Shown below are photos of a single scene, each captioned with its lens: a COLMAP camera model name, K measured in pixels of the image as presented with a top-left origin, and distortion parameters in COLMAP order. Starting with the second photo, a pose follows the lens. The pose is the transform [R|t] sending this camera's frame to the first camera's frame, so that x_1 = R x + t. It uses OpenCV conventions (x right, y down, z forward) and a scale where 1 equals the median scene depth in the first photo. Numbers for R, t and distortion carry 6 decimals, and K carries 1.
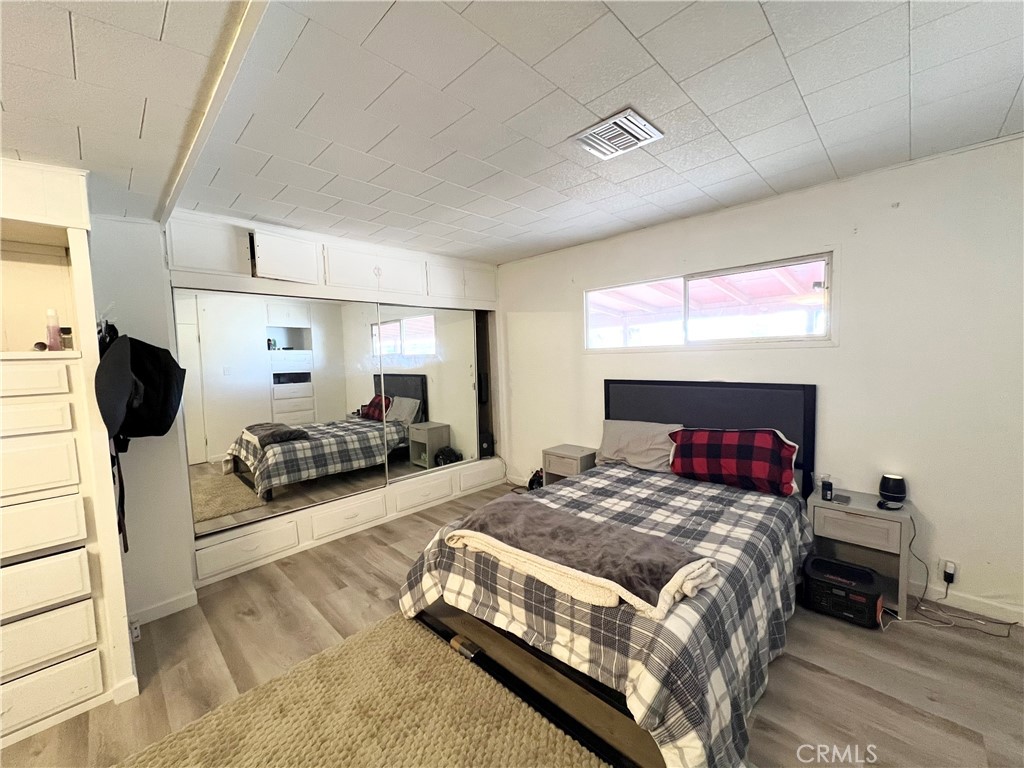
lens RADIAL K [[408.2, 0, 510.8], [0, 408.2, 383.6], [0, 0, 1]] dist [0.001580, 0.000116]
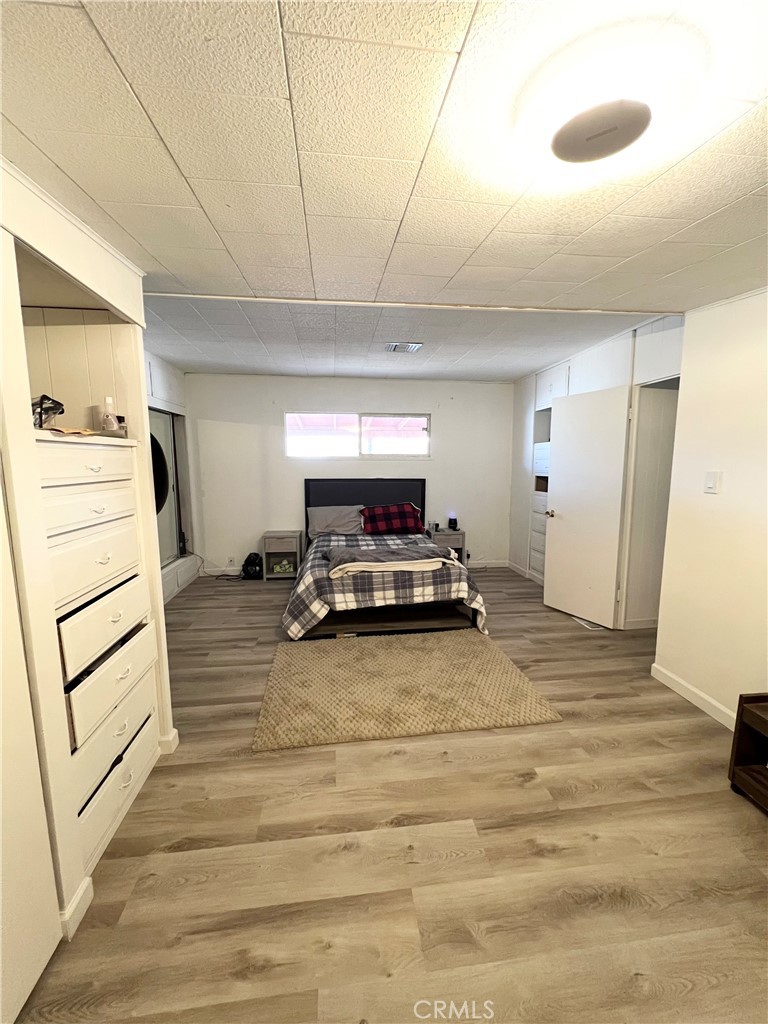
lens RADIAL K [[409.0, 0, 385.8], [0, 409.0, 512.4], [0, 0, 1]] dist [-0.003240, 0.001814]
pose [[0.623677, -0.066598, 0.778840, -0.970214], [0.034385, 0.997737, 0.057781, 0.046479], [-0.780926, -0.009256, 0.624555, -0.118686]]
